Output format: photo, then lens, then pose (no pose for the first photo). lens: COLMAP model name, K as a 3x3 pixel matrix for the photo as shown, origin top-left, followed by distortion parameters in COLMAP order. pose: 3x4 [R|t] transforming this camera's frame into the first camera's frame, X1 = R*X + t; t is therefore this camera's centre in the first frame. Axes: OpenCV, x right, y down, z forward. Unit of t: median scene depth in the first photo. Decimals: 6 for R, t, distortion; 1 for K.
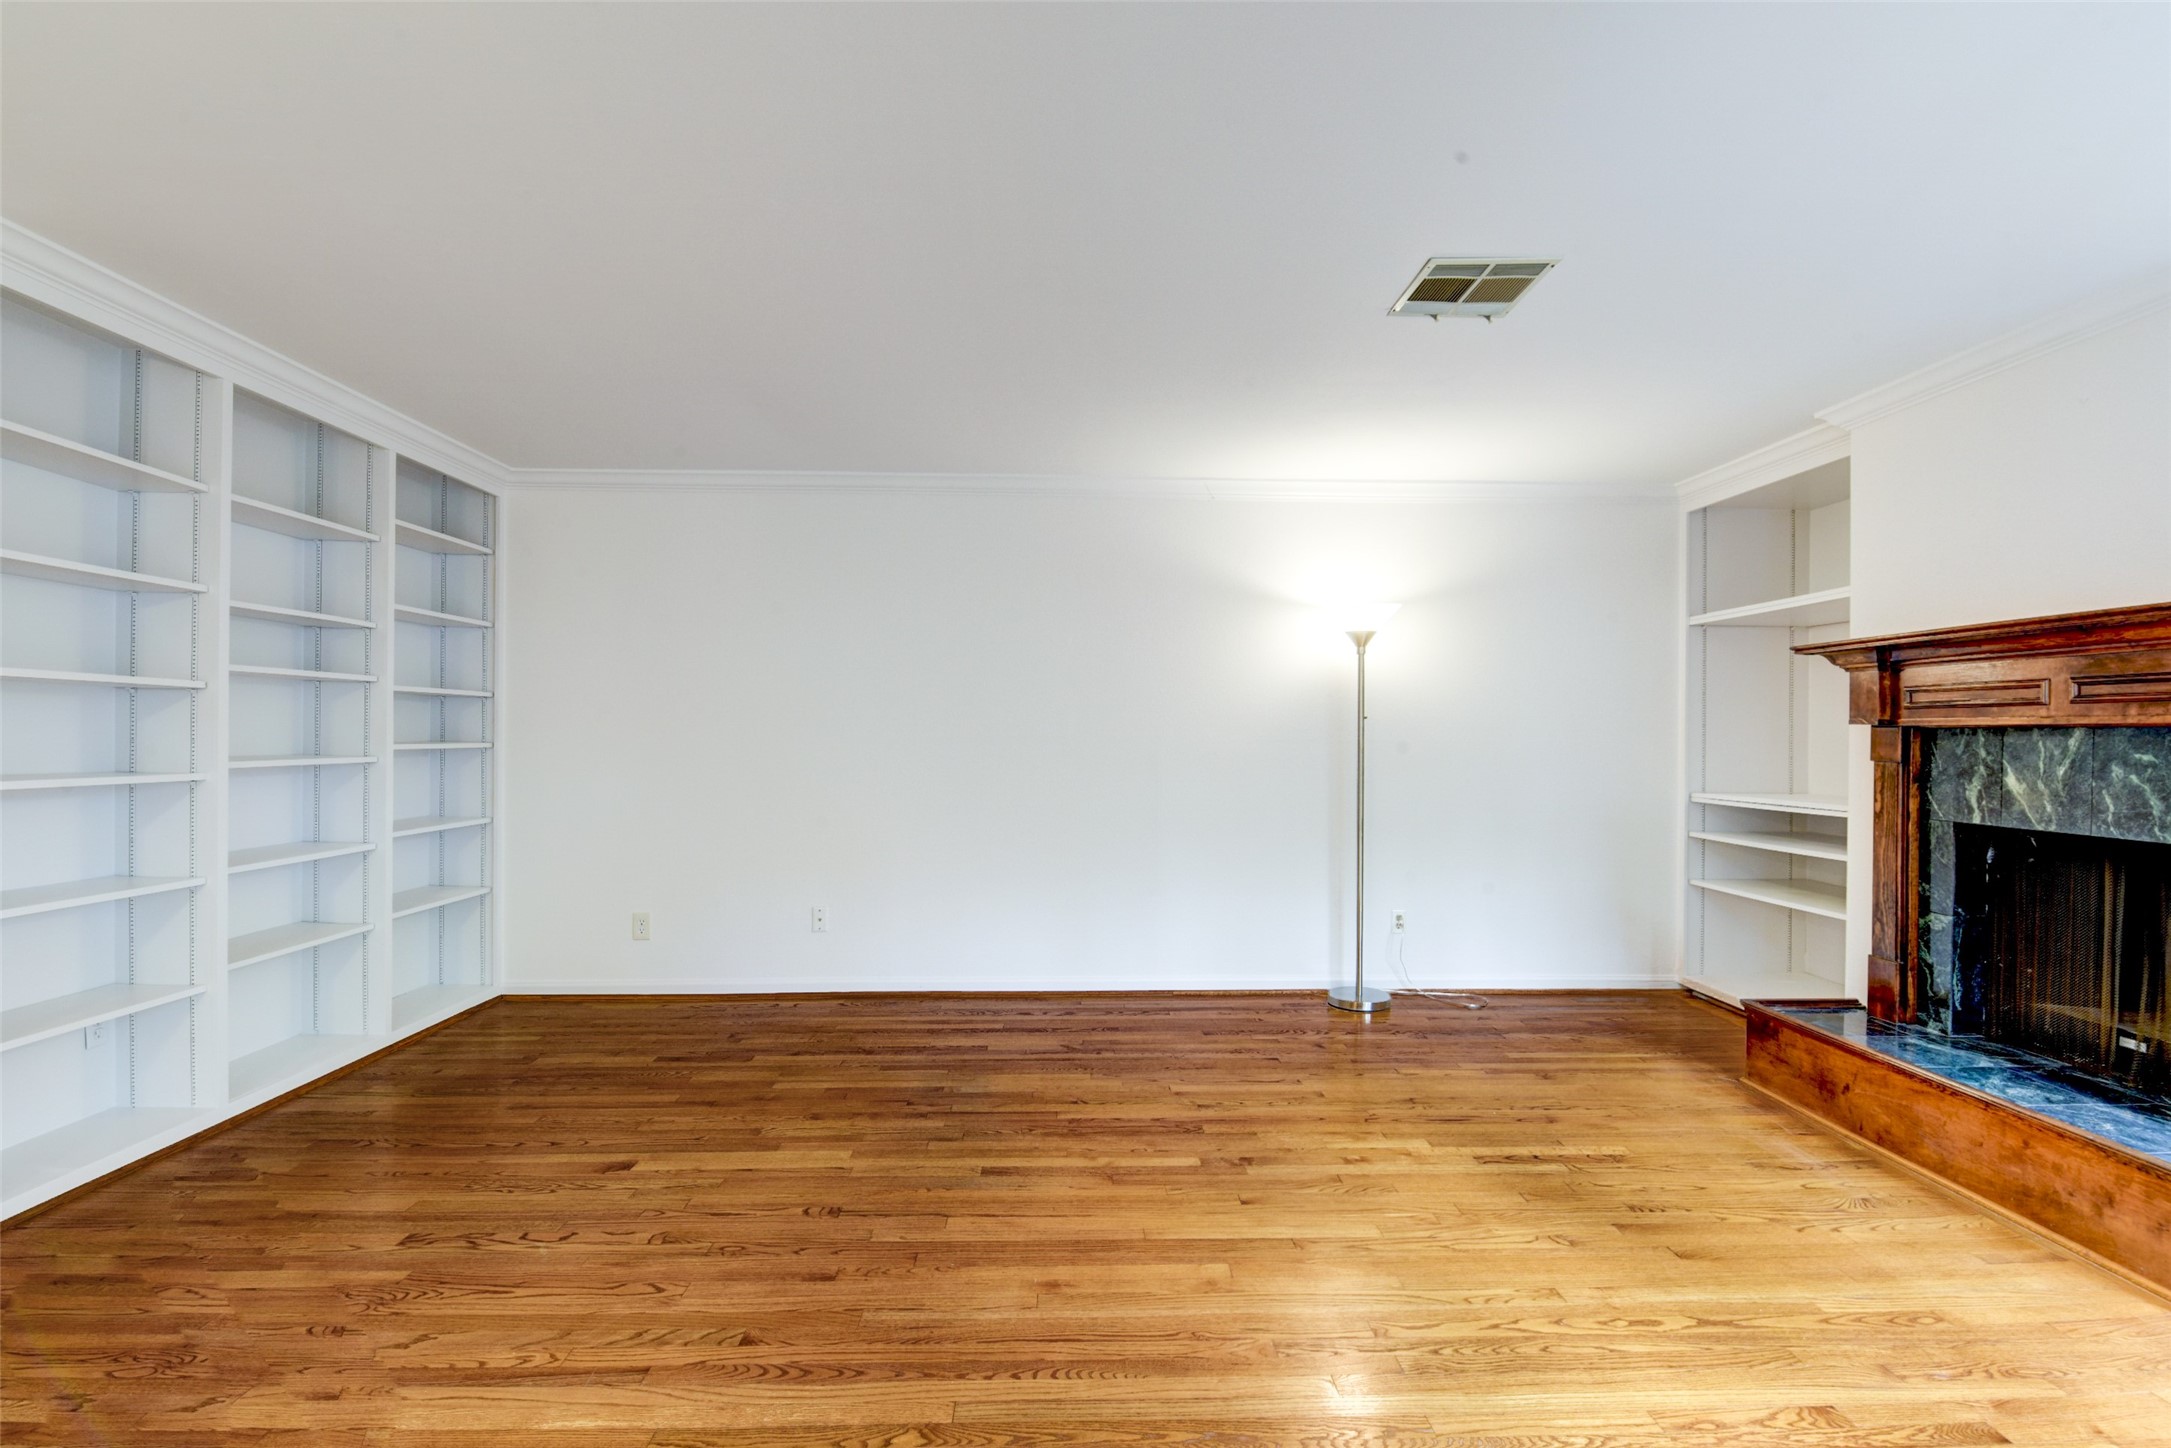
lens RADIAL K [[980.3, 0, 1095.6], [0, 980.3, 738.1], [0, 0, 1]] dist [-0.008081, -0.003269]
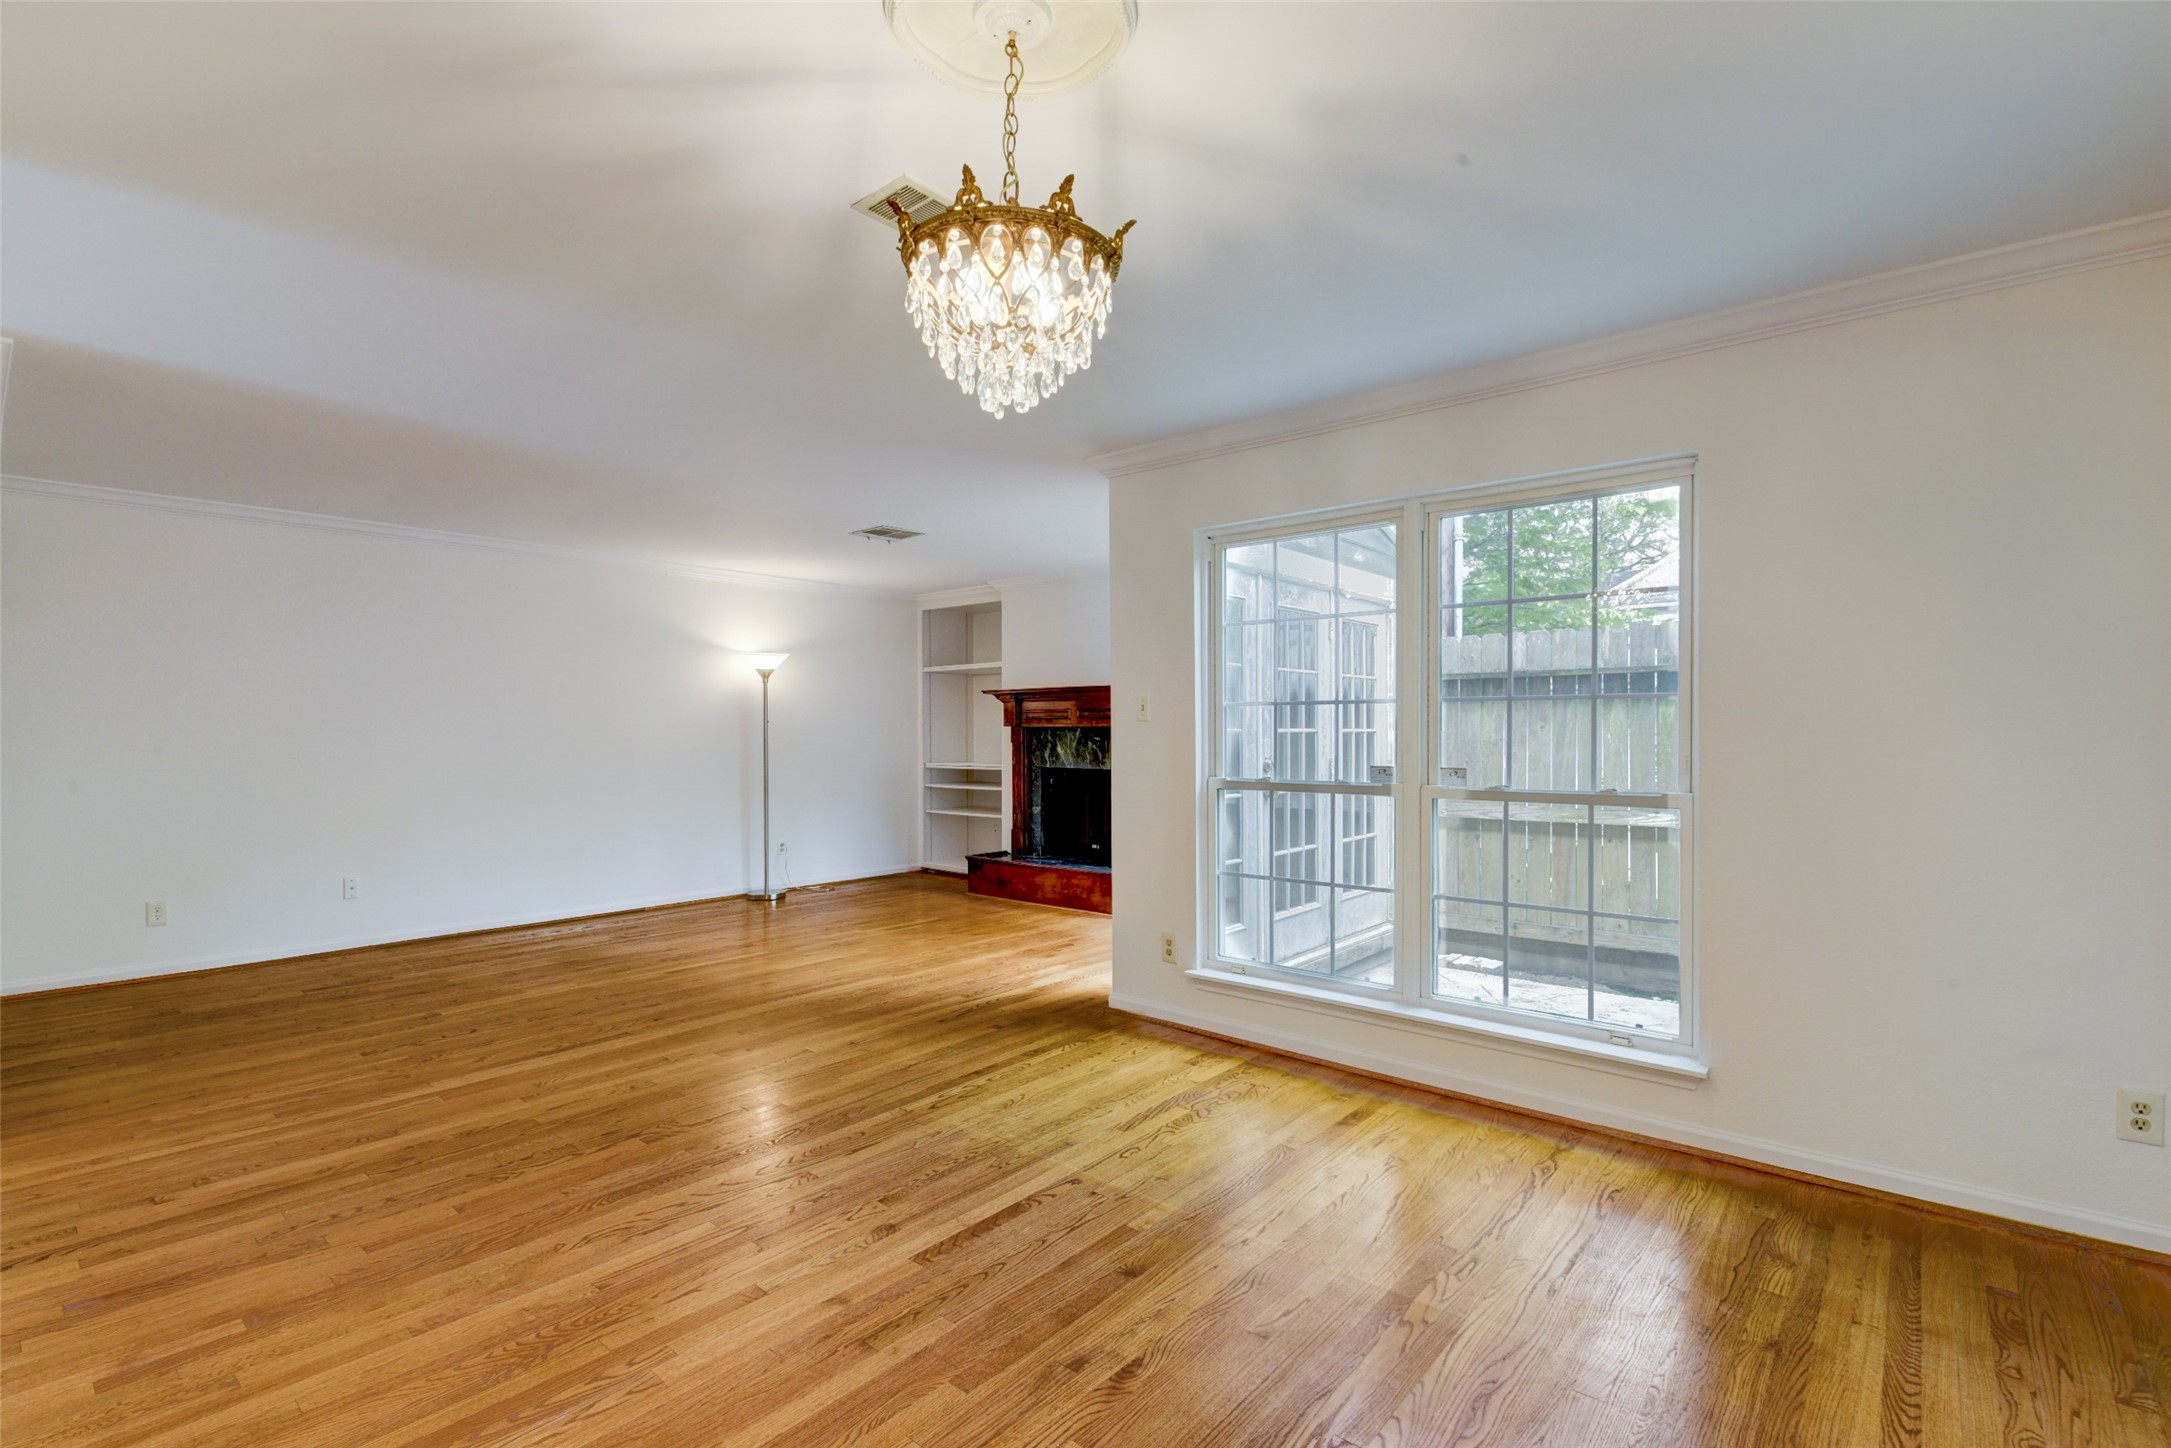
lens RADIAL K [[980.3, 0, 1102.1], [0, 980.3, 734.0], [0, 0, 1]] dist [-0.008081, -0.003269]
pose [[0.668775, -0.008680, 0.743415, -0.816730], [0.008541, 0.999956, 0.003992, -0.003961], [-0.743416, 0.003680, 0.668819, -0.733063]]
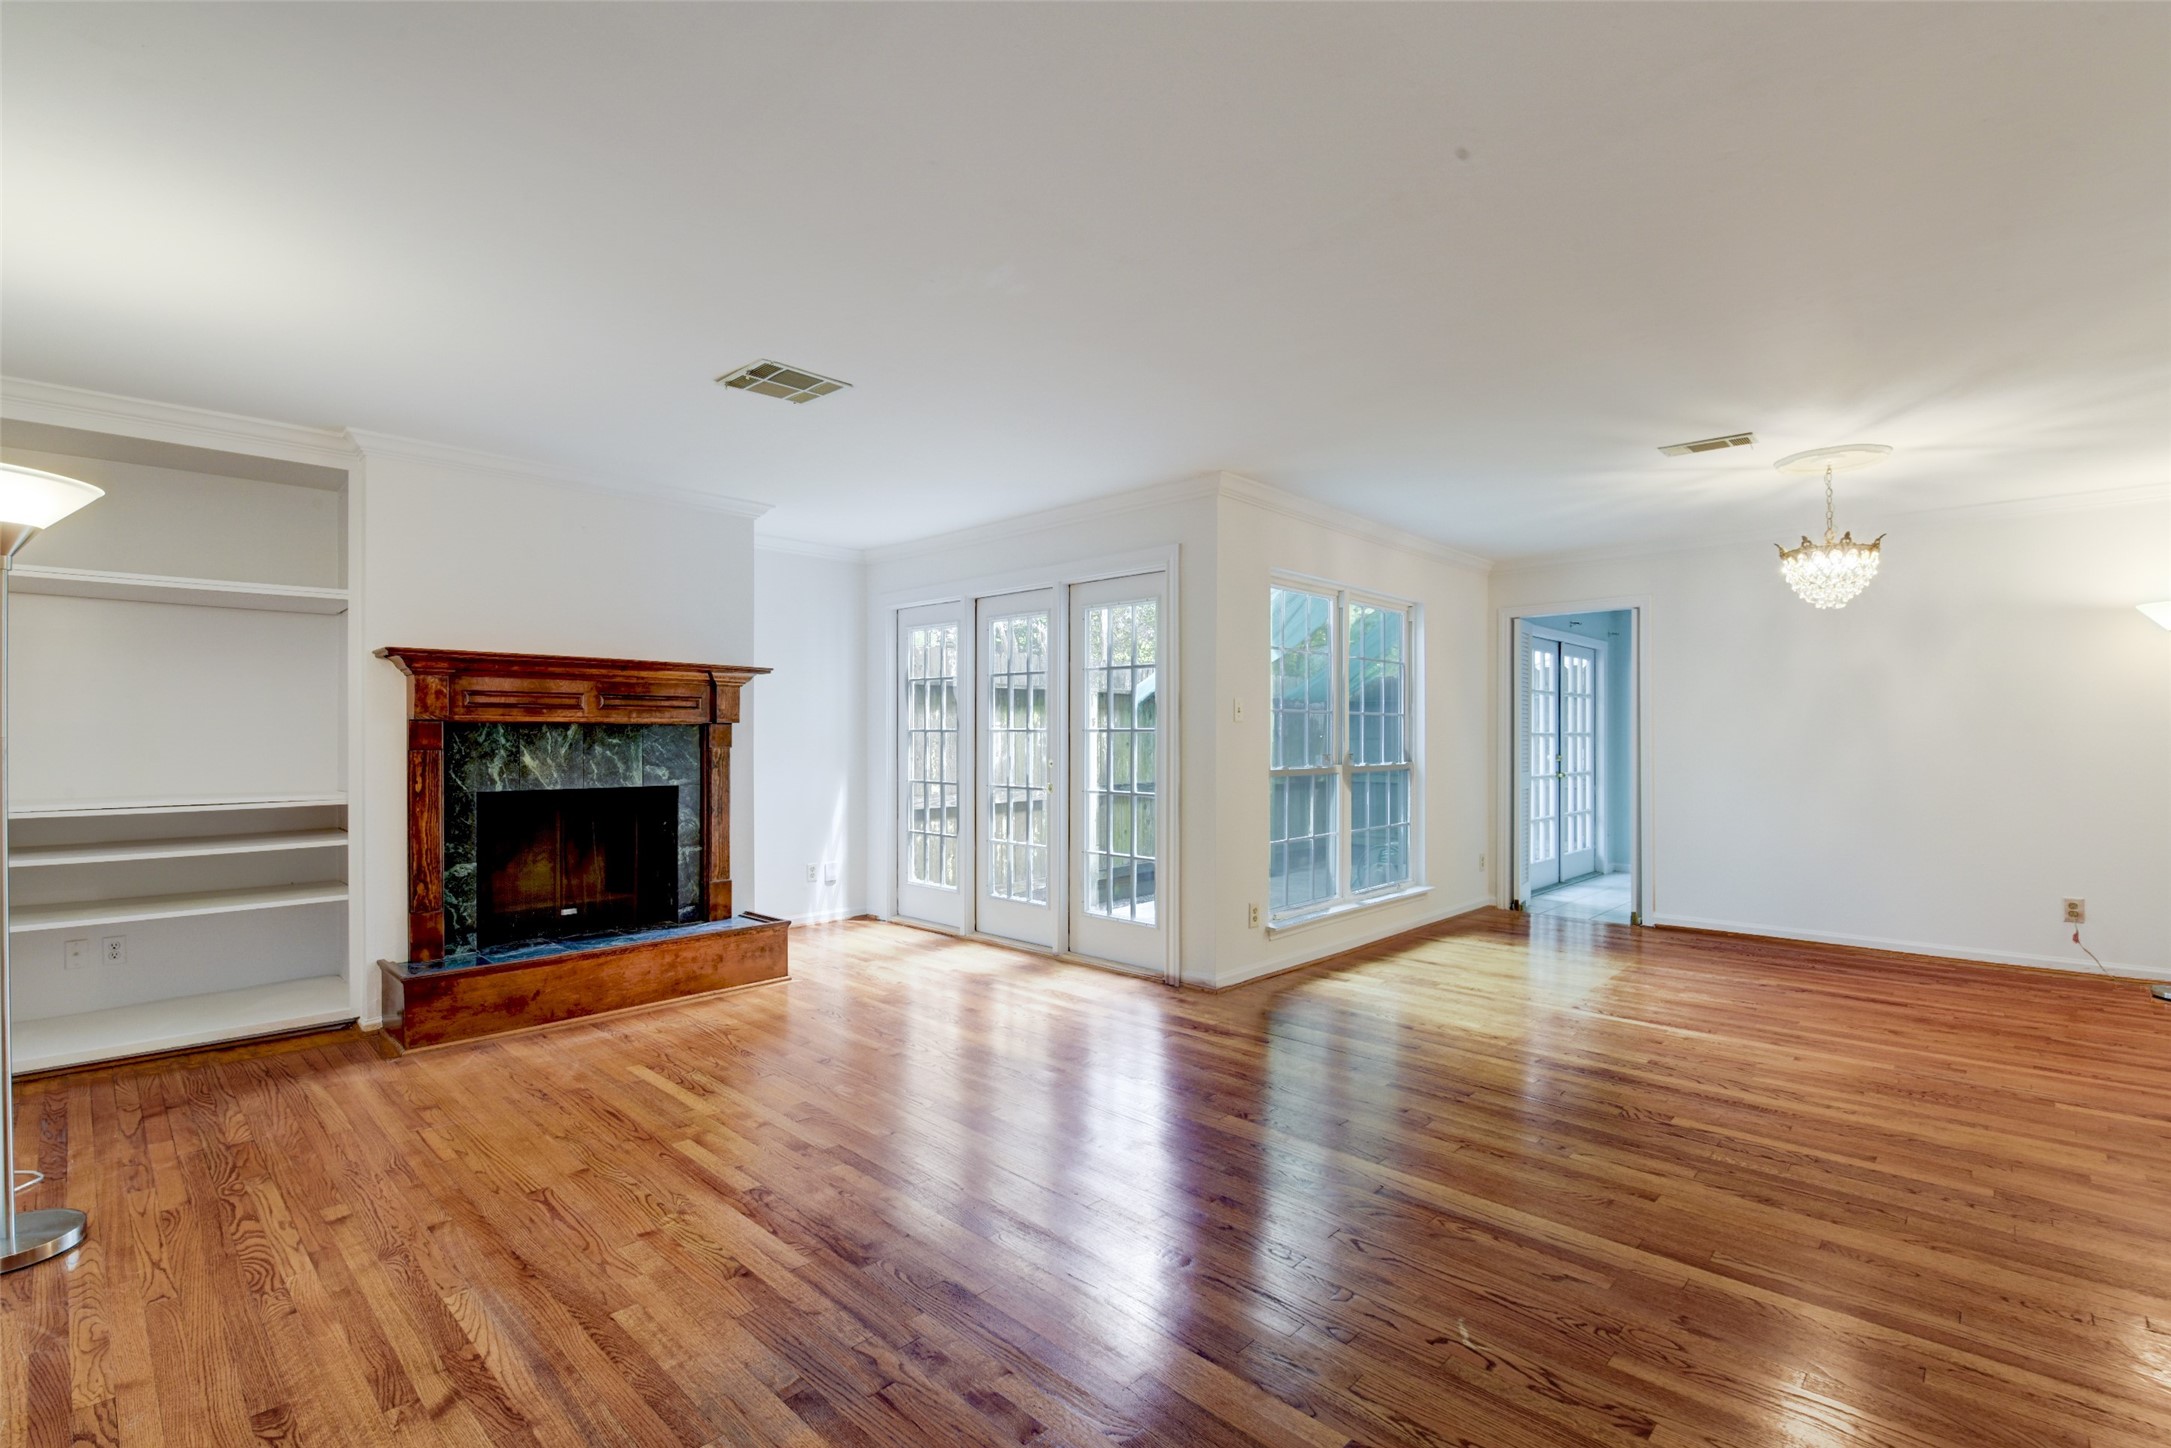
lens RADIAL K [[980.3, 0, 1115.8], [0, 980.3, 724.1], [0, 0, 1]] dist [-0.008081, -0.003269]
pose [[-0.712442, -0.000551, 0.701731, -0.707480], [-0.003764, 0.999988, -0.003036, -0.007482], [-0.701721, -0.004804, -0.712436, 1.362660]]
